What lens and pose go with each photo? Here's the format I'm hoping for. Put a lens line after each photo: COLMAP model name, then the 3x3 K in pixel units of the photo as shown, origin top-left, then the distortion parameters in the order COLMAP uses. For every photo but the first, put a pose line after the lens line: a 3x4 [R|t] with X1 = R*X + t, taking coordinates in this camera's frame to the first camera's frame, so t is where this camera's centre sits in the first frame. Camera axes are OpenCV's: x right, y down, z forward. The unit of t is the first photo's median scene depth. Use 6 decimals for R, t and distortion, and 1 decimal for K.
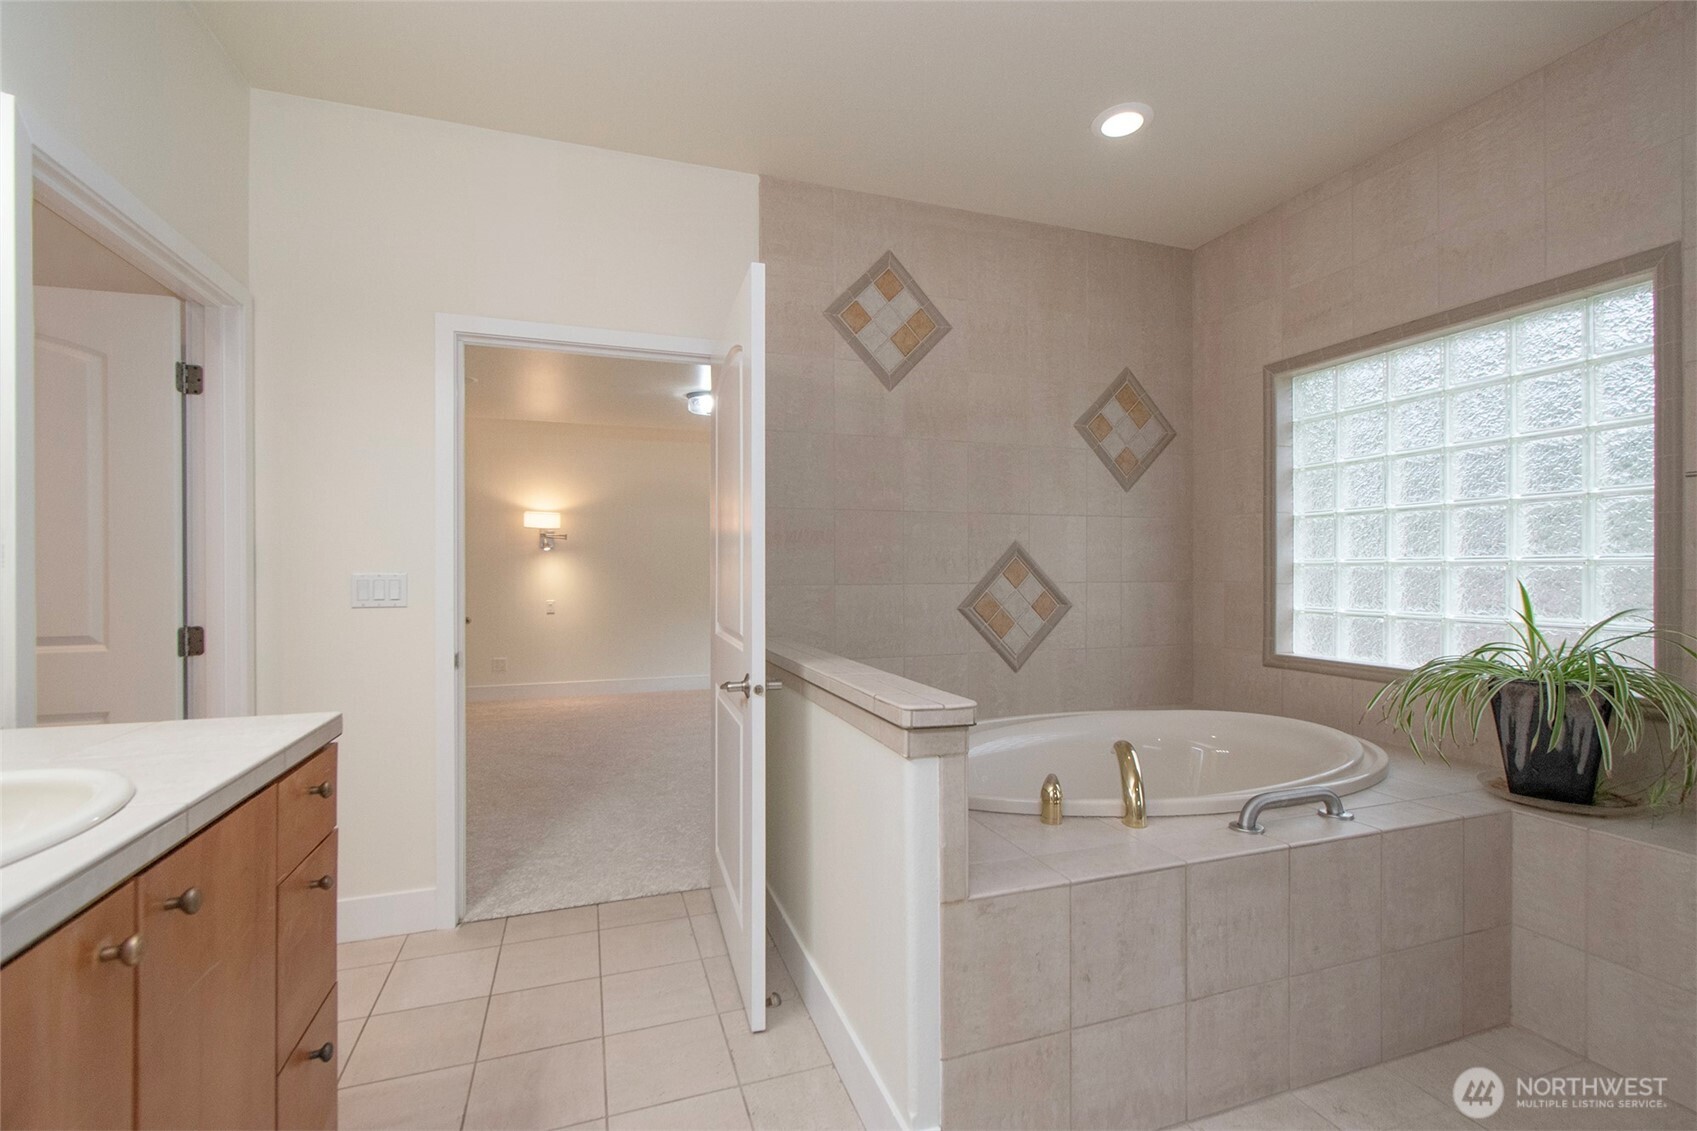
lens RADIAL K [[747.9, 0, 850.8], [0, 747.9, 567.1], [0, 0, 1]] dist [0.009764, 0.000159]
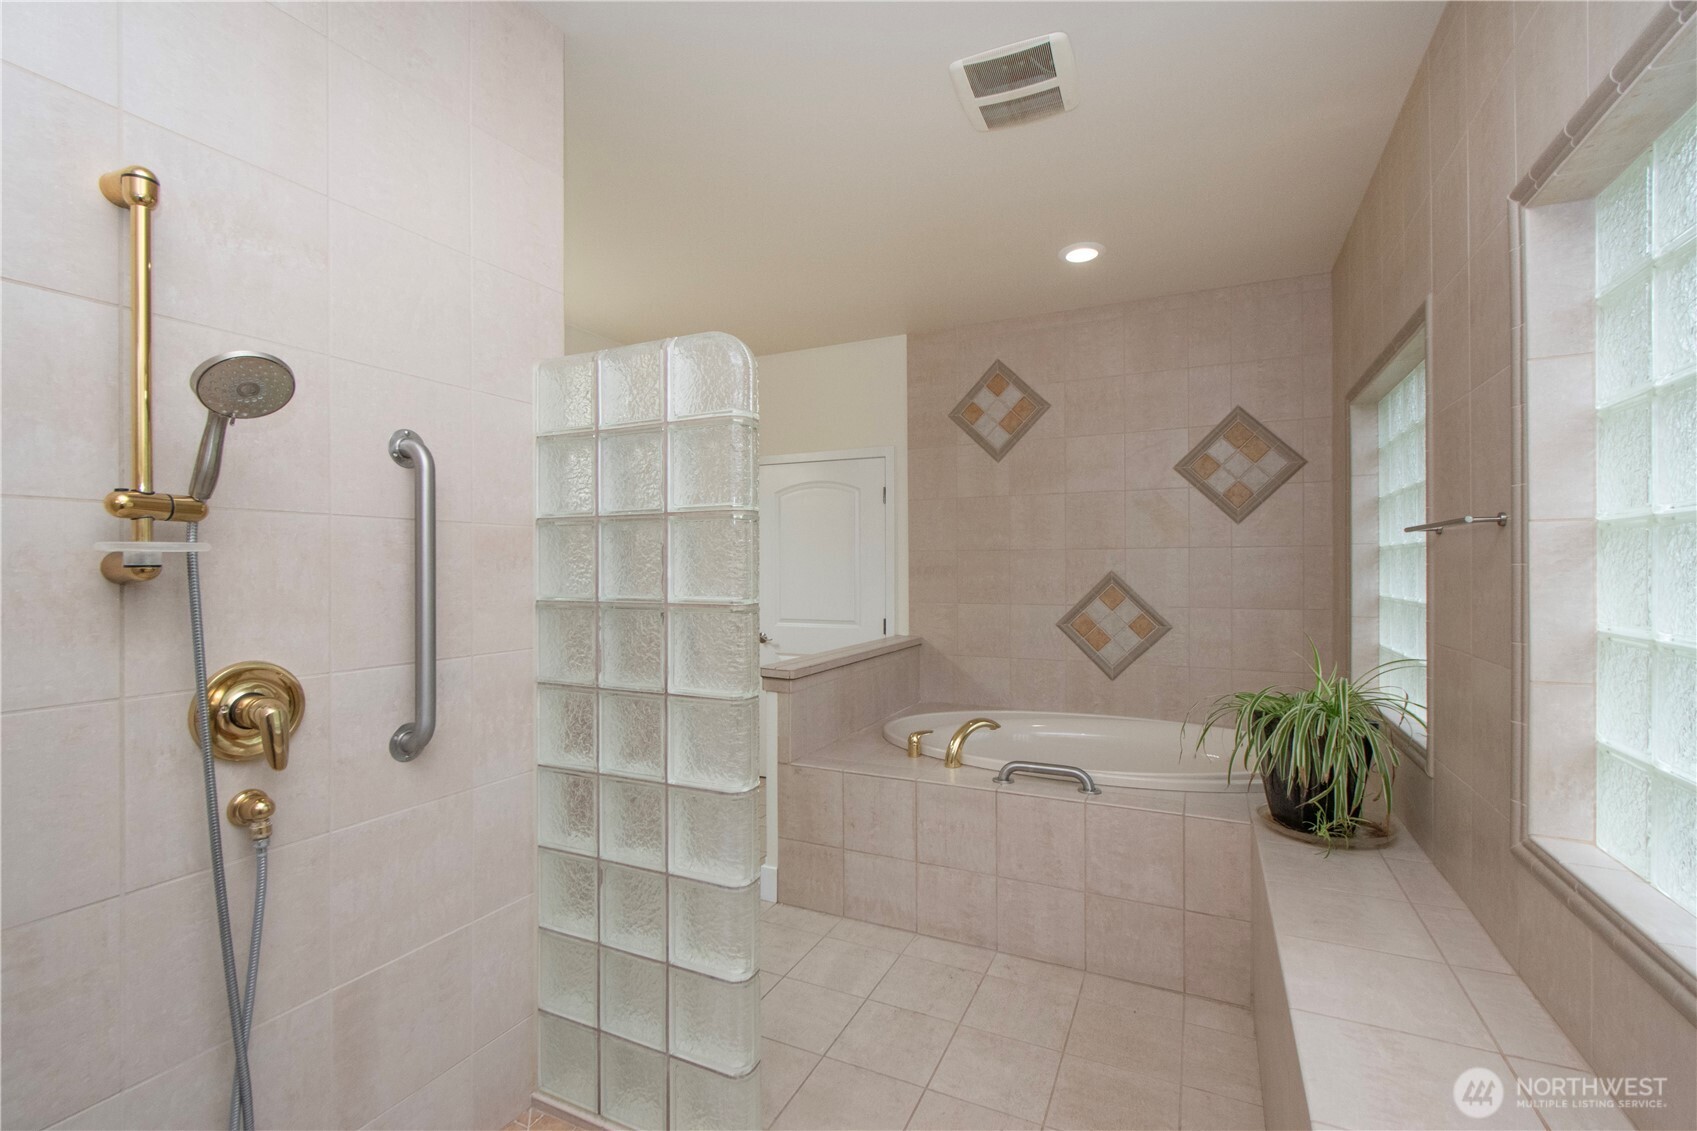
lens RADIAL K [[747.9, 0, 841.8], [0, 747.9, 565.9], [0, 0, 1]] dist [0.009764, 0.000159]
pose [[0.705655, -0.000986, -0.708555, 0.807612], [0.003465, 0.999992, 0.002059, -0.049534], [0.708547, -0.003909, 0.705653, -0.163716]]
